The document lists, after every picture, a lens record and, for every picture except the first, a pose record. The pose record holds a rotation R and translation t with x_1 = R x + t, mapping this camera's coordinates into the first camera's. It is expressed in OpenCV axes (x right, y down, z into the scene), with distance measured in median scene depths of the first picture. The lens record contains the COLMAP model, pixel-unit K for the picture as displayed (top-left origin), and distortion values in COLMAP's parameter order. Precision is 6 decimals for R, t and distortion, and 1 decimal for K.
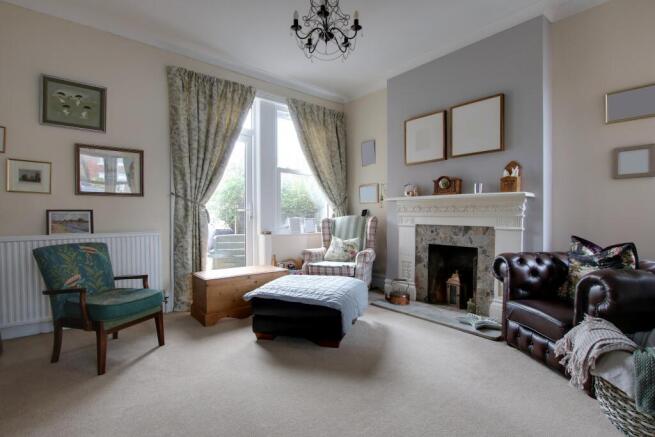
lens RADIAL K [[311.2, 0, 328.5], [0, 311.2, 220.8], [0, 0, 1]] dist [-0.023638, 0.001059]
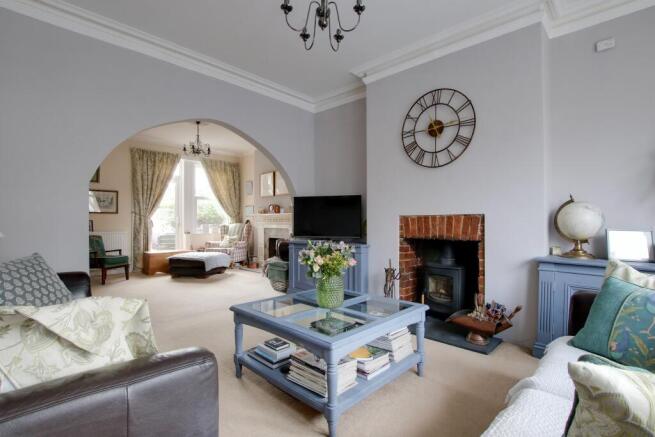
lens RADIAL K [[311.2, 0, 327.2], [0, 311.2, 221.7], [0, 0, 1]] dist [-0.023638, 0.001059]
pose [[0.994618, 0.000694, 0.103604, 0.499441], [0.001901, 0.999687, -0.024954, 0.023165], [-0.103588, 0.025017, 0.994306, -1.032569]]
